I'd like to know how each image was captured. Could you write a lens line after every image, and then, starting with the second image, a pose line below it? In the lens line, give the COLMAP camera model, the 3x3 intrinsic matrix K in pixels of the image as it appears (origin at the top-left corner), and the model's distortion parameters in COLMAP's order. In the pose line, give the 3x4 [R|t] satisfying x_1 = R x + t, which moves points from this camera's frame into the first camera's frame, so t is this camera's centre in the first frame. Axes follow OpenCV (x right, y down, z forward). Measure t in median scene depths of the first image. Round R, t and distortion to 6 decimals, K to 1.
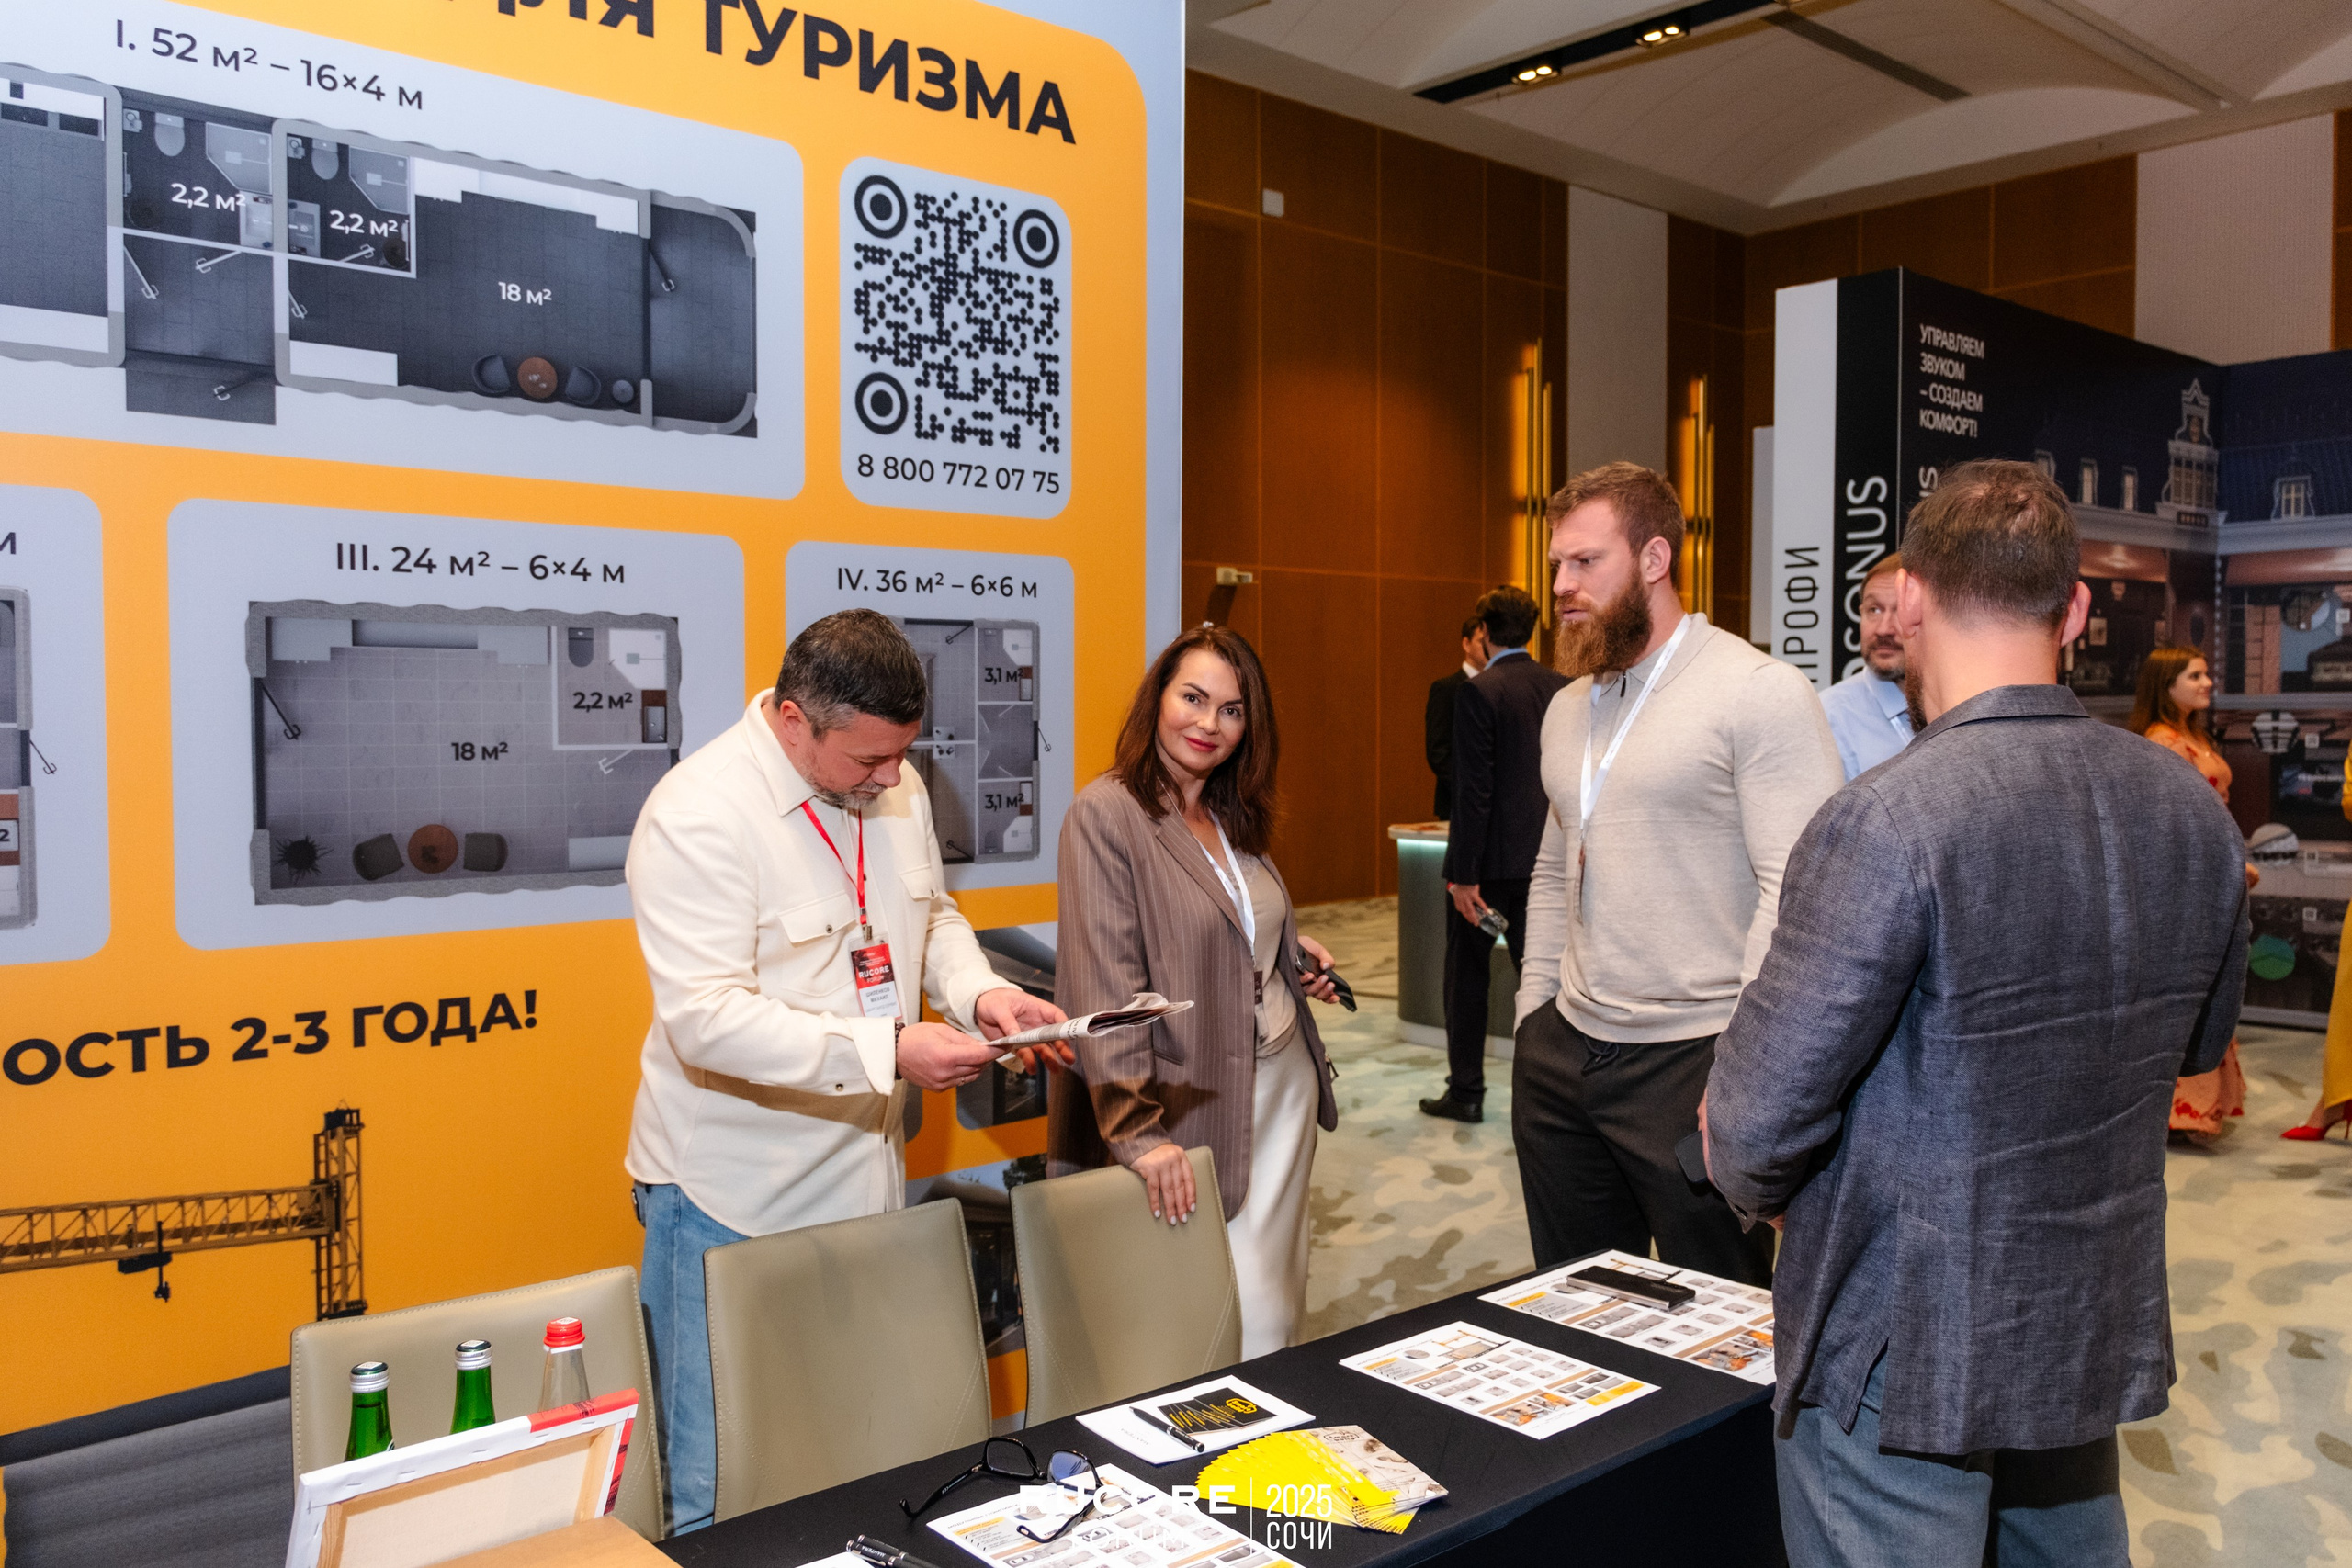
lens RADIAL K [[1974.6, 0, 1171.5], [0, 1974.6, 780.9], [0, 0, 1]] dist [0.056407, -0.004997]
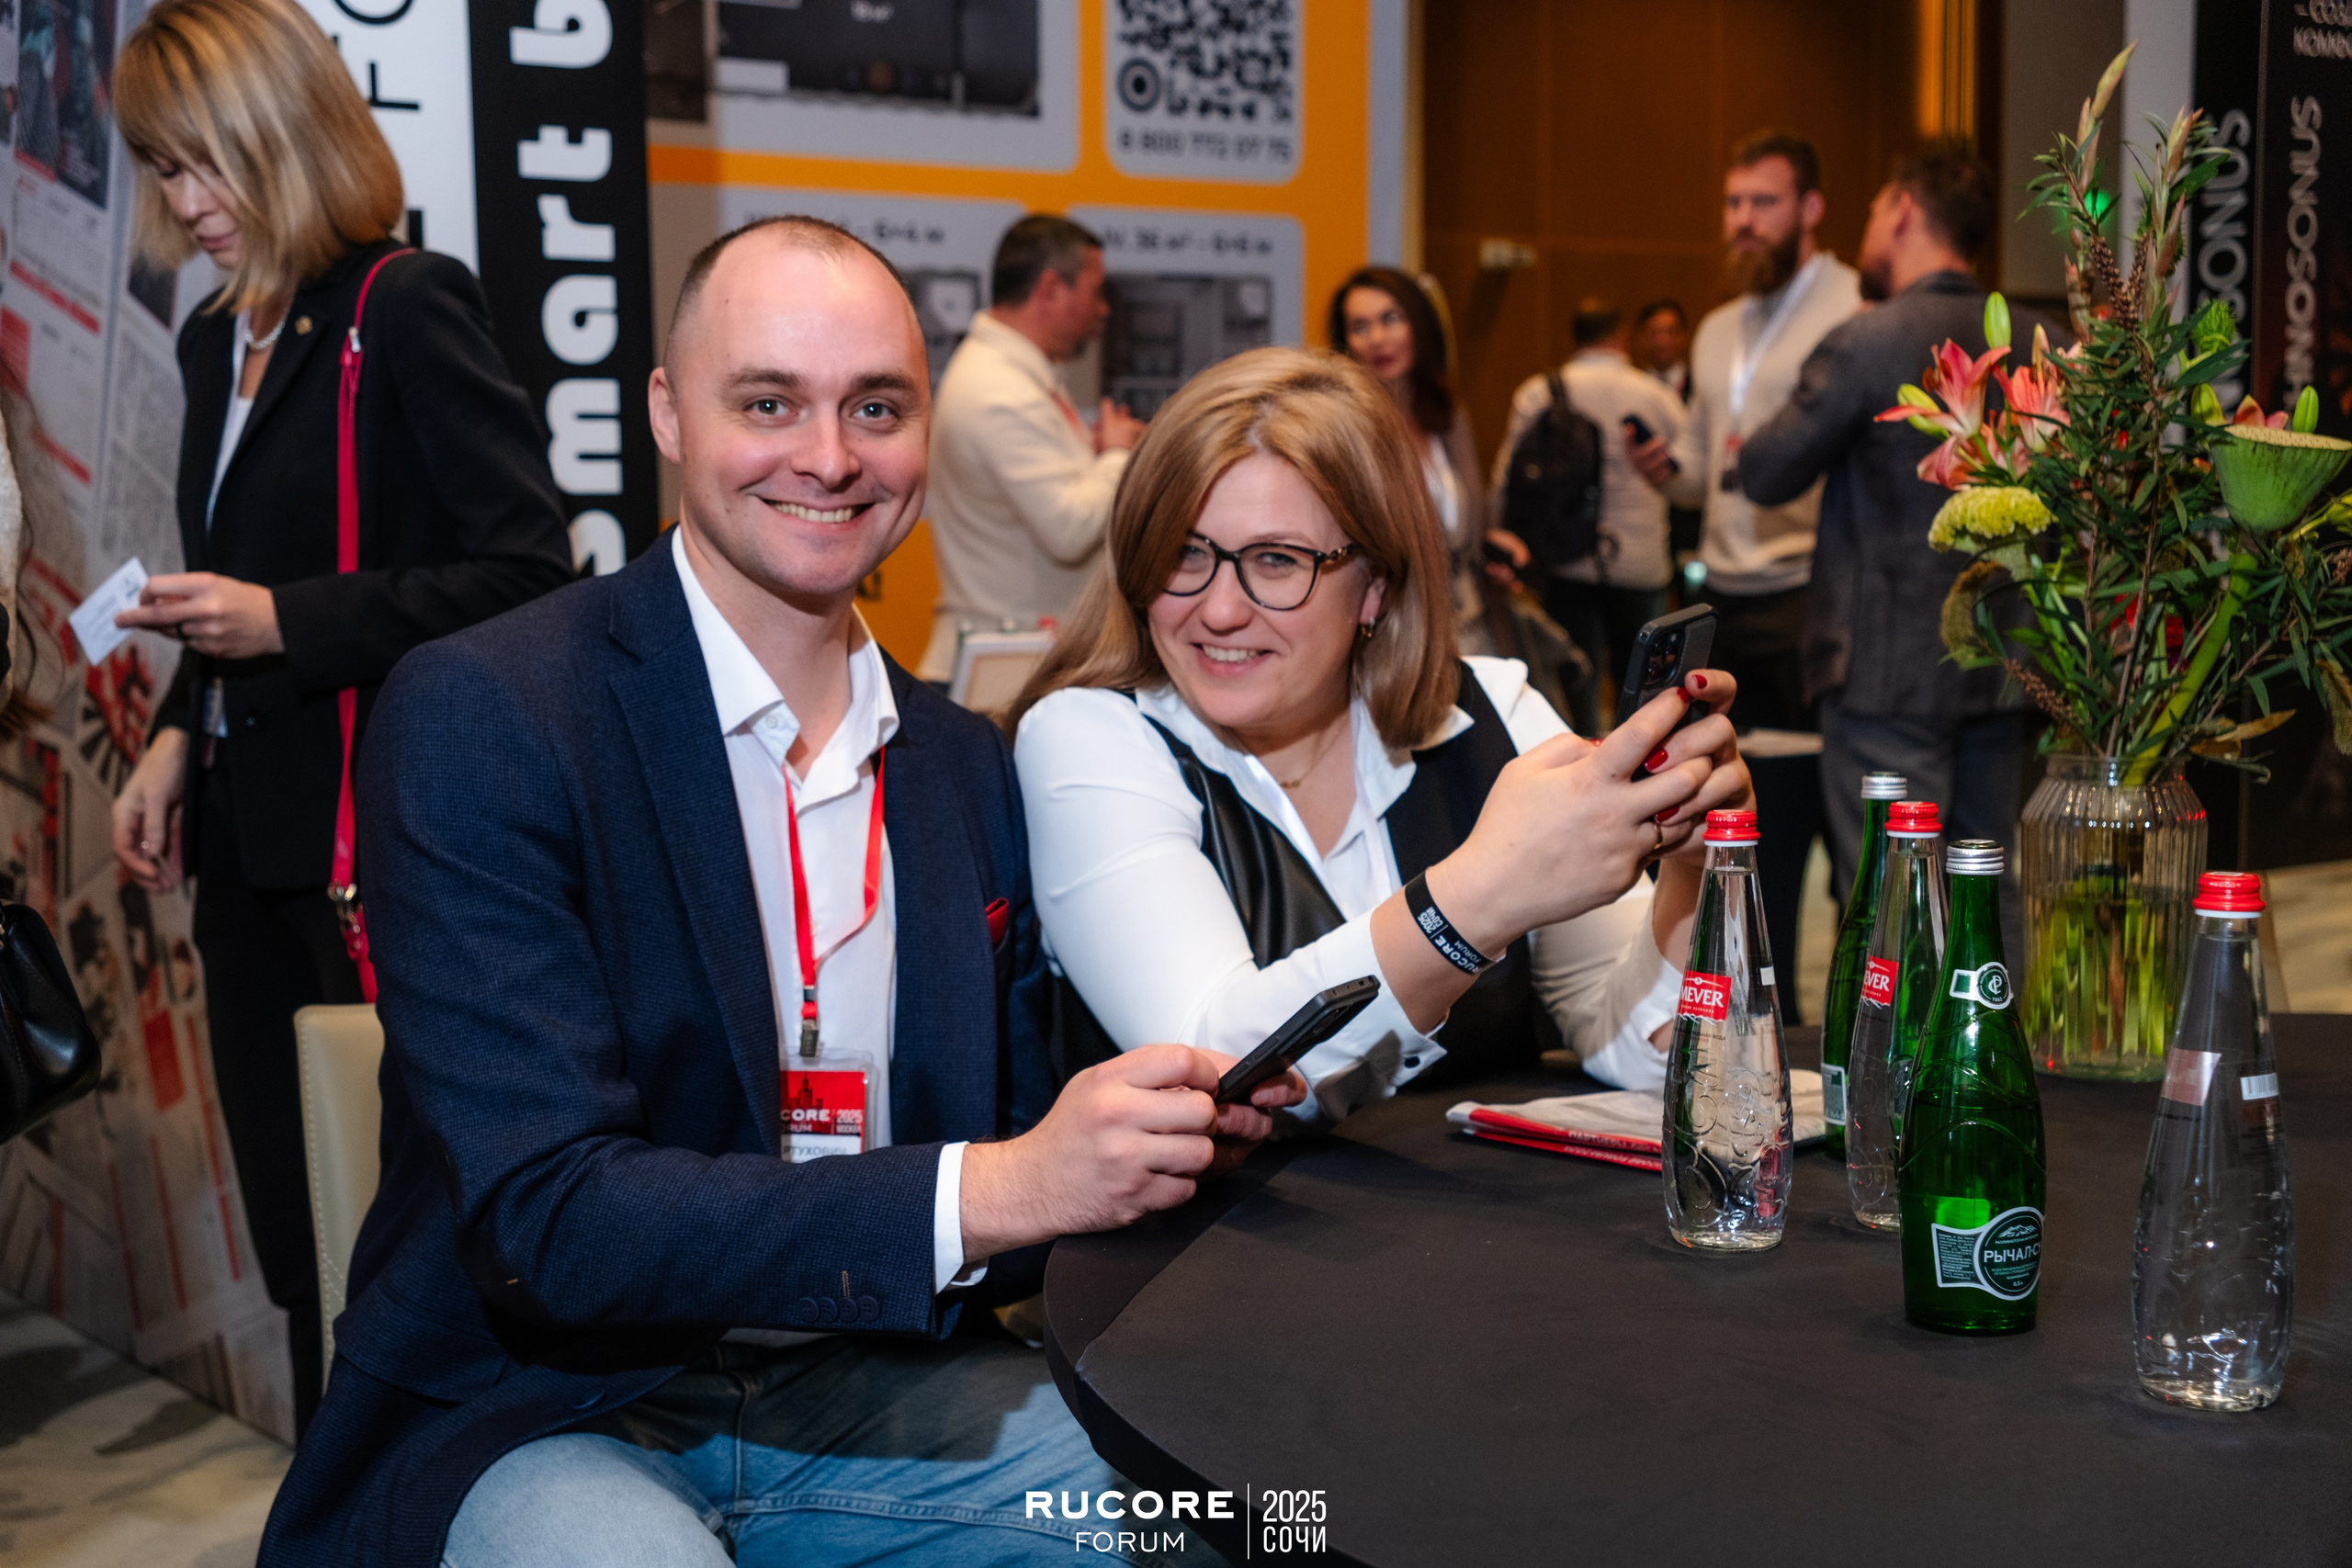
lens RADIAL K [[3171.6, 0, 1164.1], [0, 3171.6, 776.0], [0, 0, 1]] dist [0.038811, 0.000000]
pose [[0.996793, -0.000207, -0.080026, 0.015171], [0.004742, 0.998392, 0.056483, 0.100268], [0.079886, -0.056681, 0.995191, -0.810007]]
